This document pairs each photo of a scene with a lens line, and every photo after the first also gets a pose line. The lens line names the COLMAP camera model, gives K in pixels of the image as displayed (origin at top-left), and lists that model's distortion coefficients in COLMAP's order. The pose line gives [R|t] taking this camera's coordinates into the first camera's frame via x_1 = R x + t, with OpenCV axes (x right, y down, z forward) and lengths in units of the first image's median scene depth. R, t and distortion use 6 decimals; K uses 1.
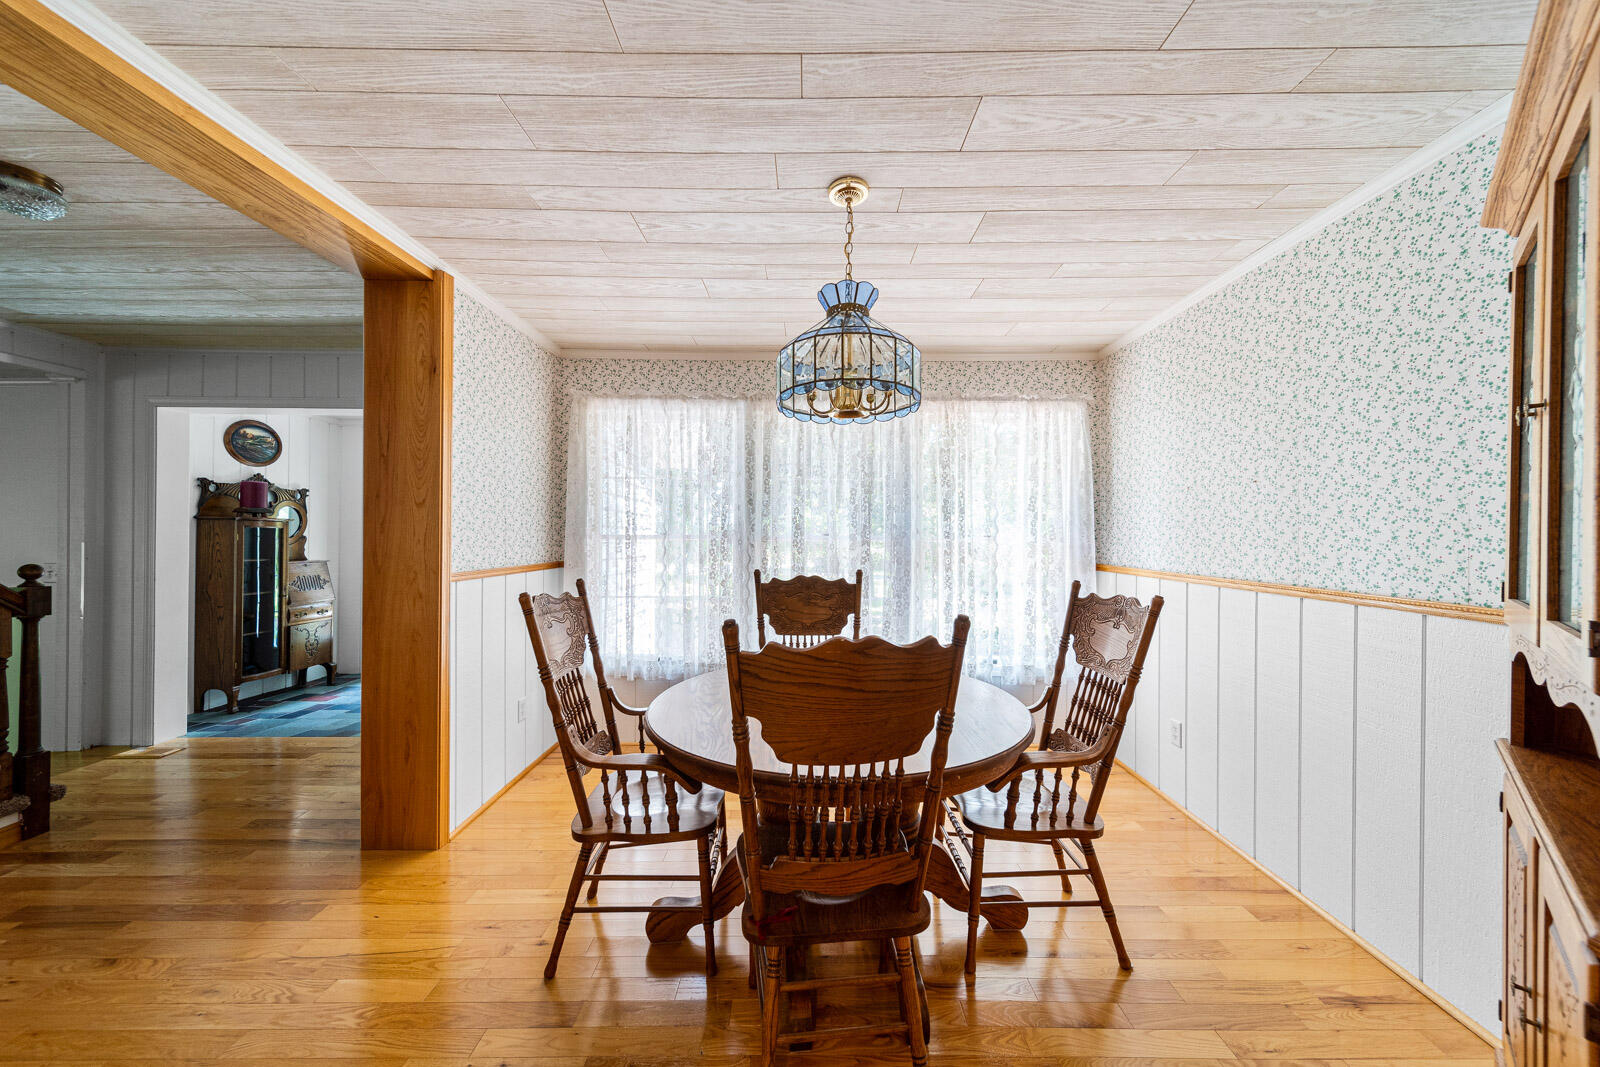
lens RADIAL K [[568.8, 0, 810.4], [0, 568.8, 537.7], [0, 0, 1]] dist [0.007094, -0.001205]
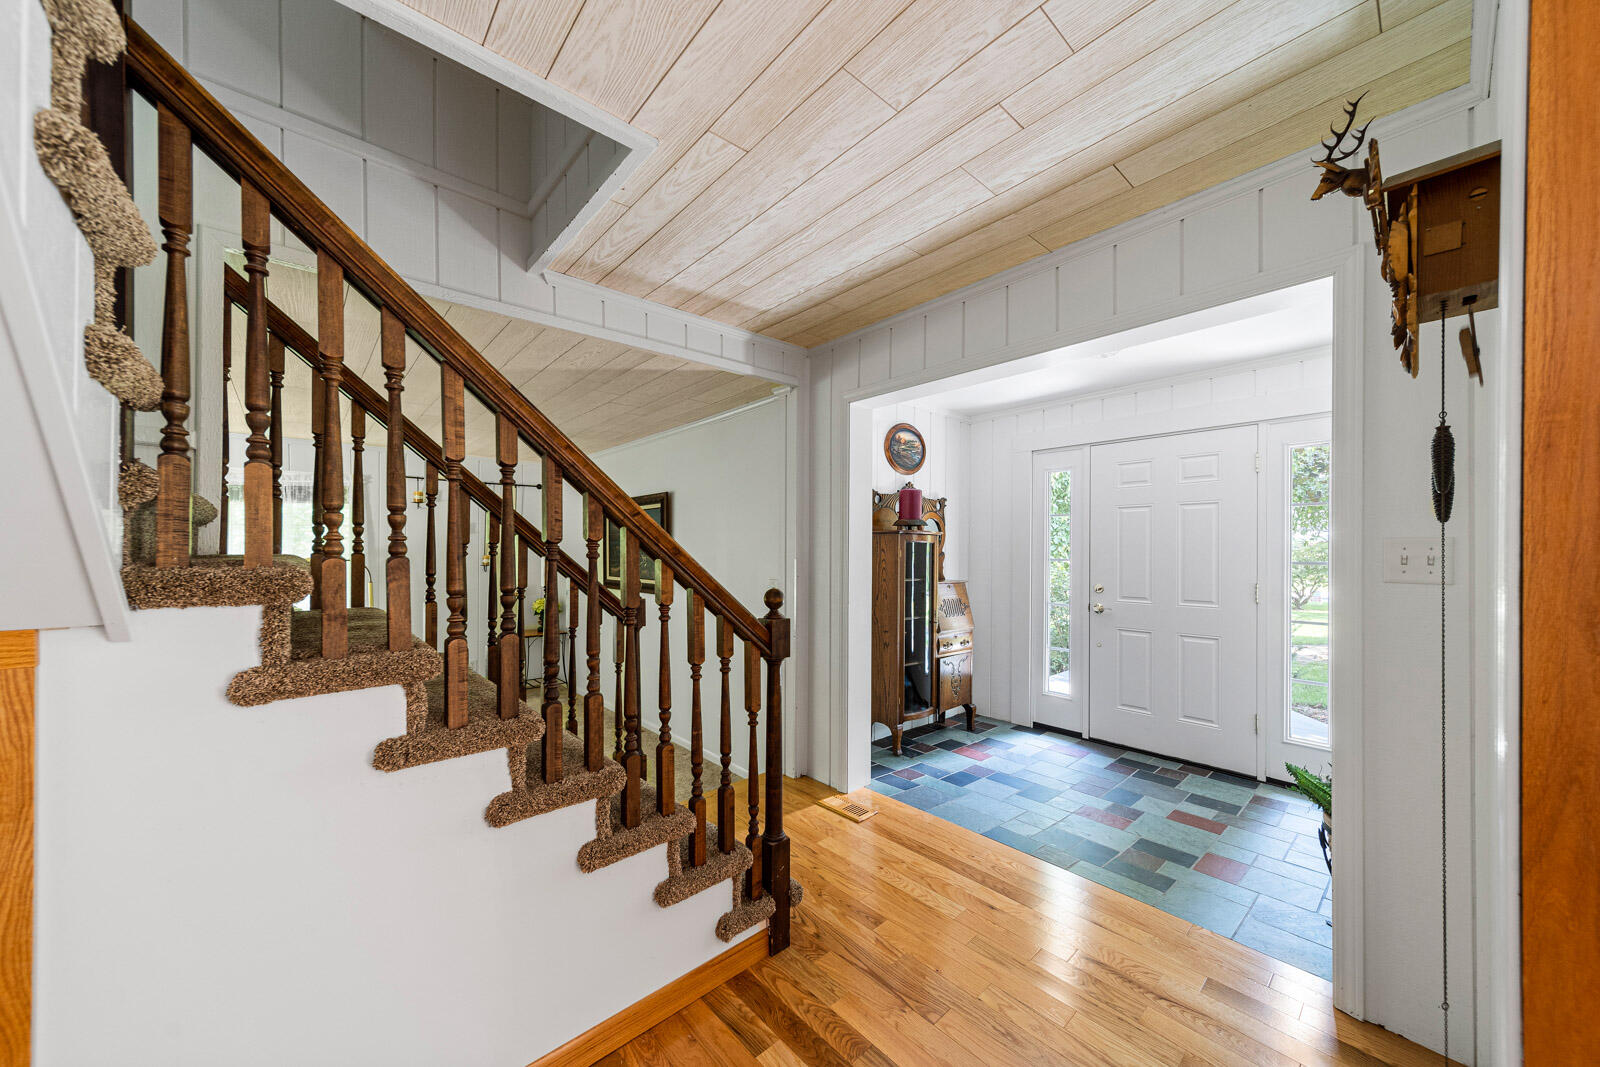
lens RADIAL K [[568.8, 0, 796.0], [0, 568.8, 548.4], [0, 0, 1]] dist [0.007094, -0.001205]
pose [[0.658704, -0.009826, -0.752338, -0.432485], [0.003245, 0.999943, -0.010219, -0.000216], [0.752395, 0.004290, 0.658698, 0.293957]]
